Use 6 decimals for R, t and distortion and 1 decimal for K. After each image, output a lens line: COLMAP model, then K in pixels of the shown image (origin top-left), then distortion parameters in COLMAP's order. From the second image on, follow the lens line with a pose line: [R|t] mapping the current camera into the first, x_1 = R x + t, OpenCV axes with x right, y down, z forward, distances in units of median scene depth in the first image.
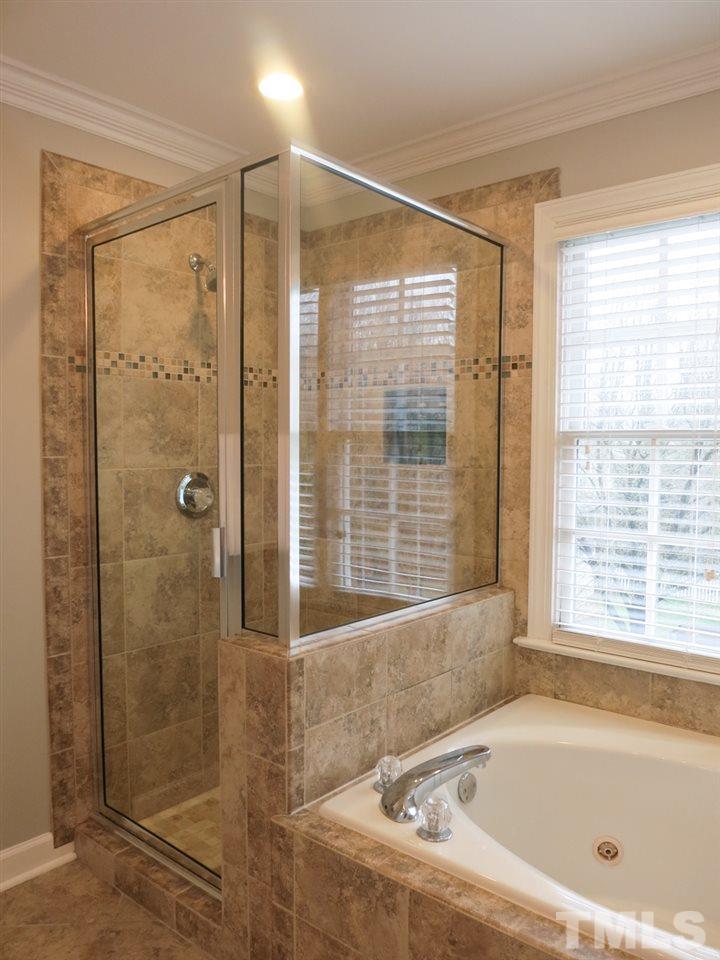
lens RADIAL K [[718.4, 0, 356.2], [0, 718.4, 475.0], [0, 0, 1]] dist [-0.033652, -0.012562]
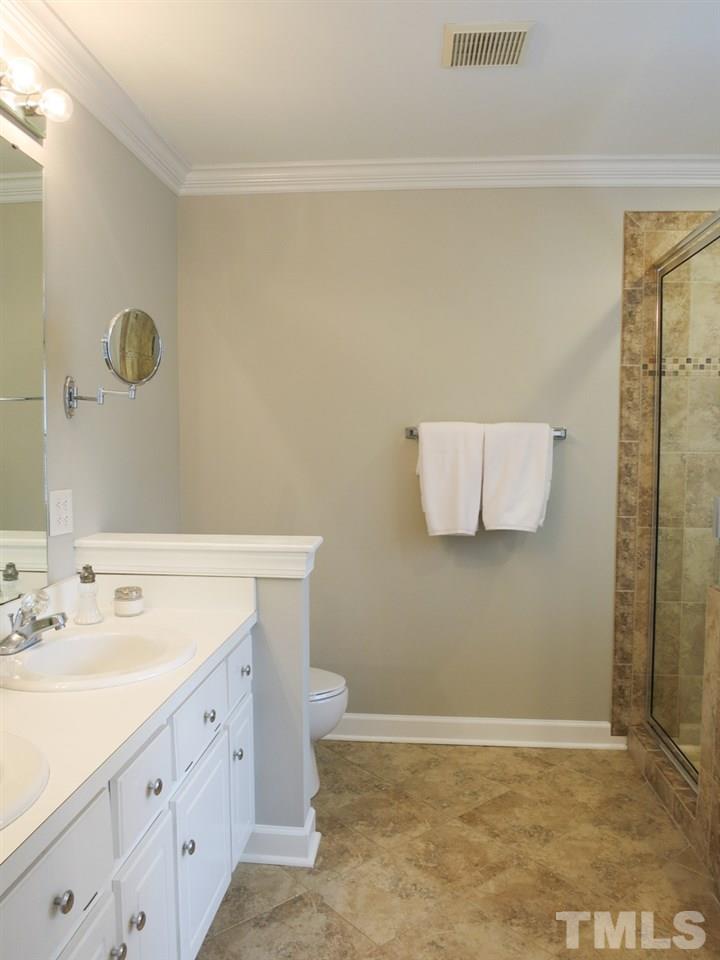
lens RADIAL K [[718.4, 0, 360.8], [0, 718.4, 476.3], [0, 0, 1]] dist [-0.033652, -0.012562]
pose [[0.576678, 0.043624, -0.815806, 0.370479], [-0.041051, 0.998859, 0.024394, 0.027371], [0.815940, 0.019422, 0.577811, -0.169461]]
